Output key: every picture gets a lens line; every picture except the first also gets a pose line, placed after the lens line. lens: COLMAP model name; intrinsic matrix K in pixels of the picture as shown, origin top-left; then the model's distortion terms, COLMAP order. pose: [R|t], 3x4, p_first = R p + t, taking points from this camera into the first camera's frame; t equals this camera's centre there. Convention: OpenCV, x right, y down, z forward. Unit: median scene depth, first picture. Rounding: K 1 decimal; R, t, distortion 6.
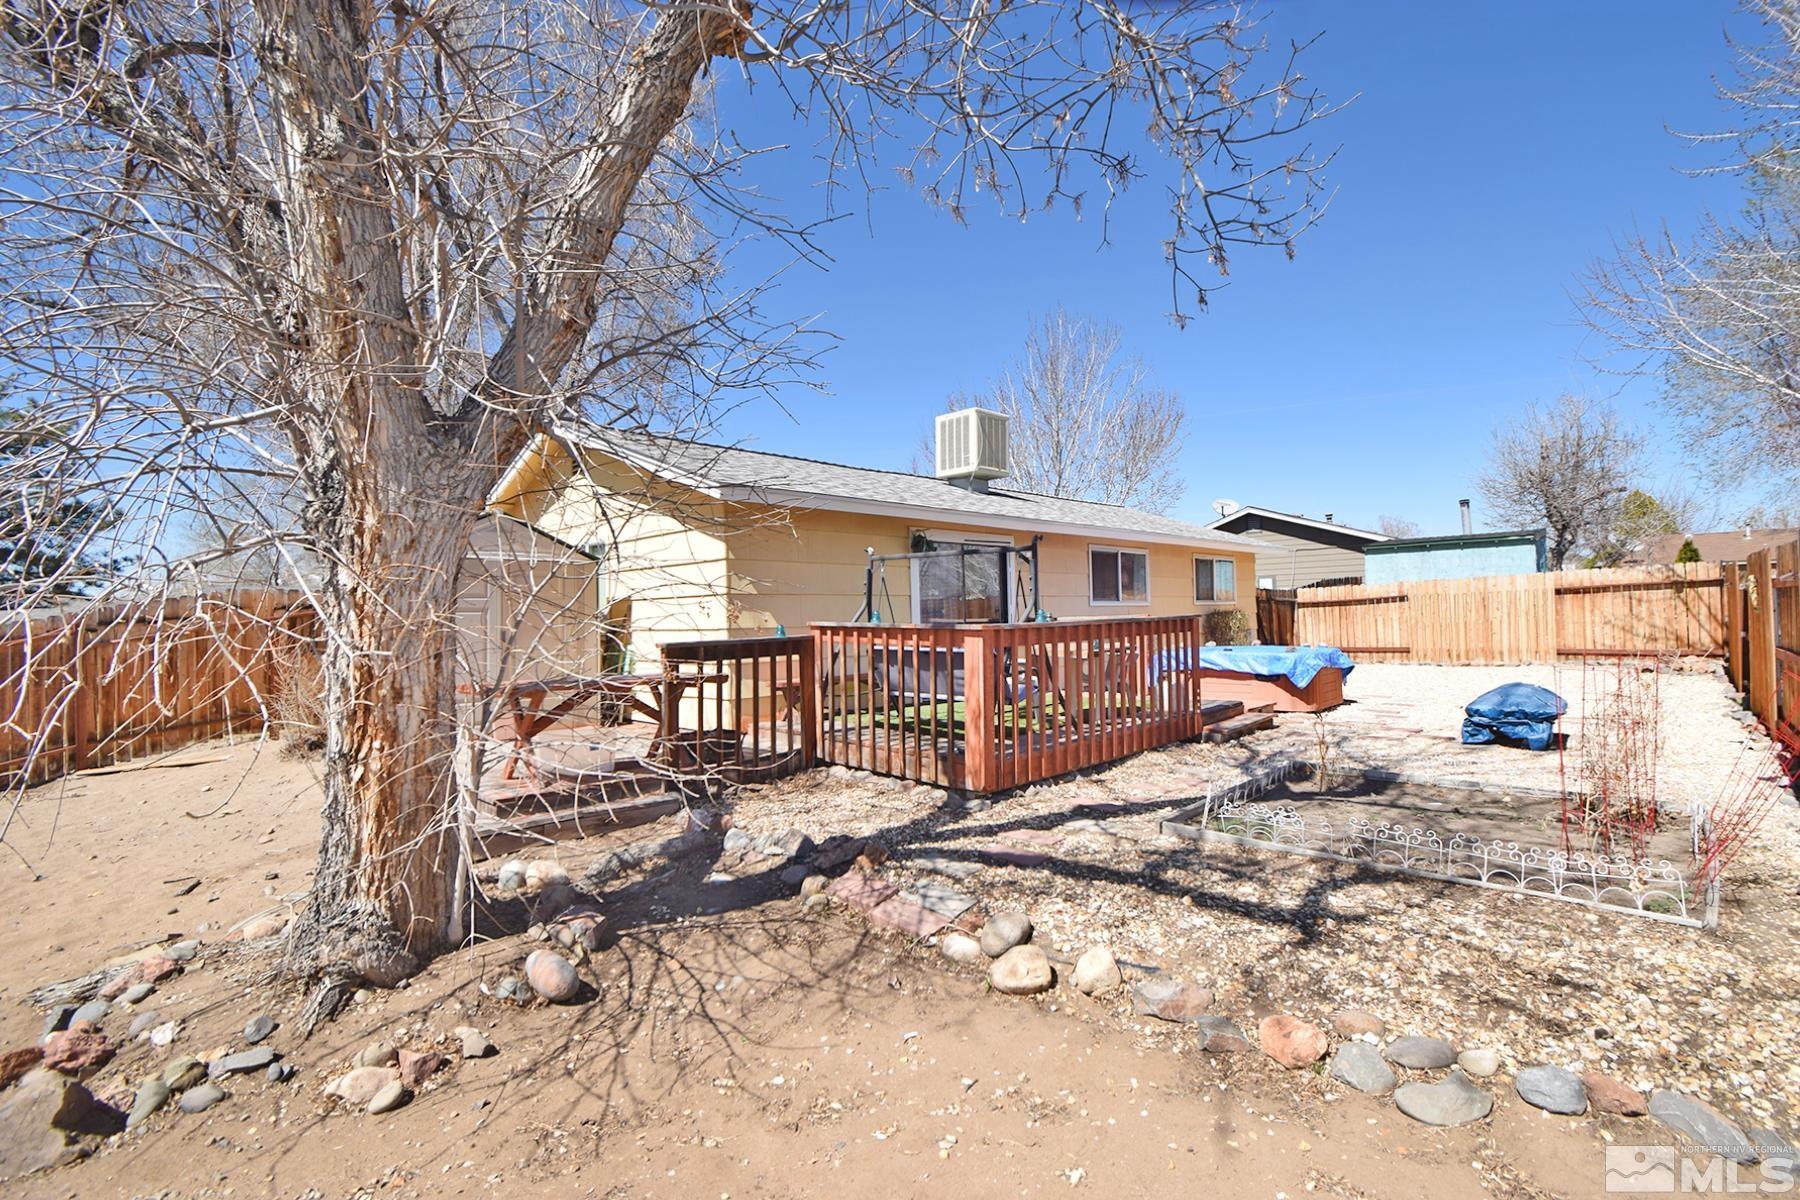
lens RADIAL K [[843.2, 0, 905.2], [0, 843.2, 598.9], [0, 0, 1]] dist [-0.000470, -0.008940]
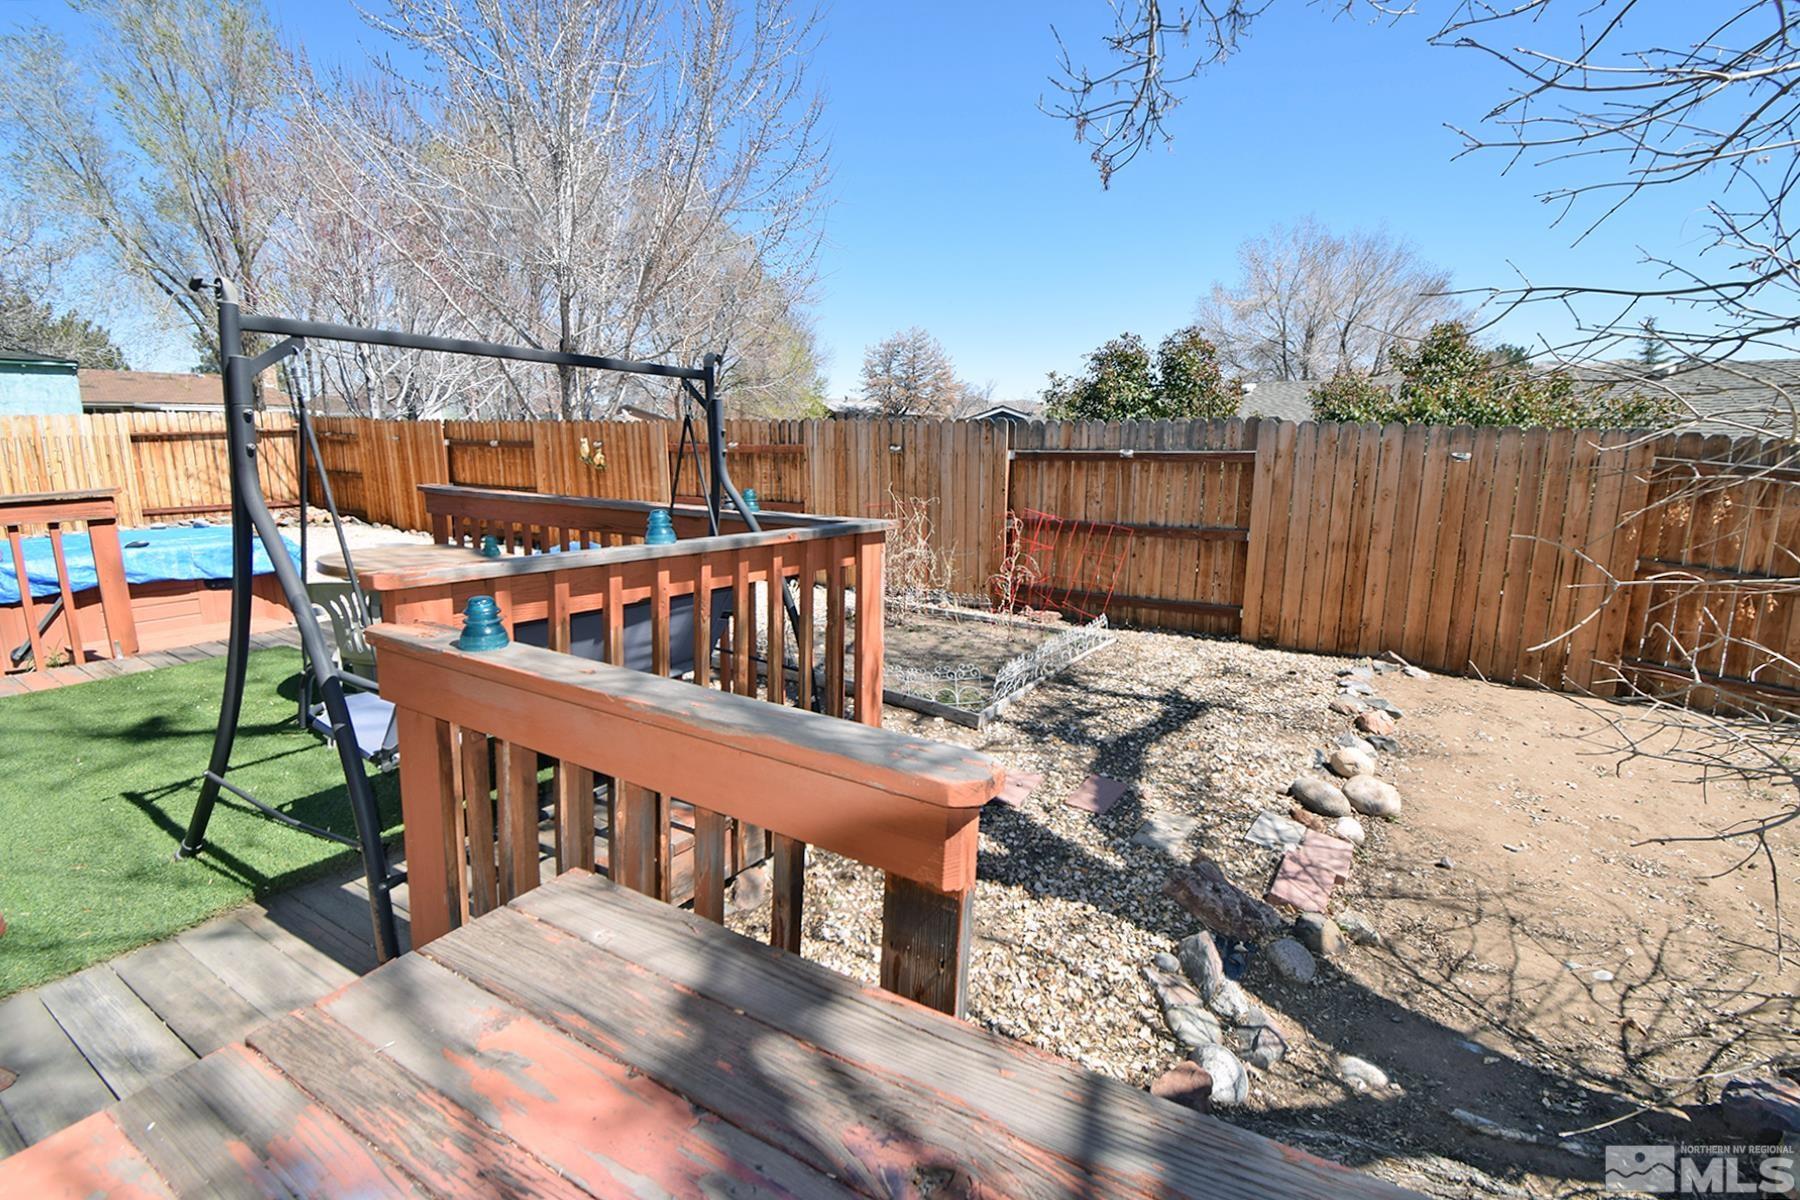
lens RADIAL K [[843.2, 0, 903.8], [0, 843.2, 604.3], [0, 0, 1]] dist [-0.000470, -0.008940]
pose [[-0.229647, -0.169585, 0.958386, -0.607549], [-0.022385, 0.985363, 0.168995, -0.013215], [-0.973016, 0.017355, -0.230082, 1.437763]]
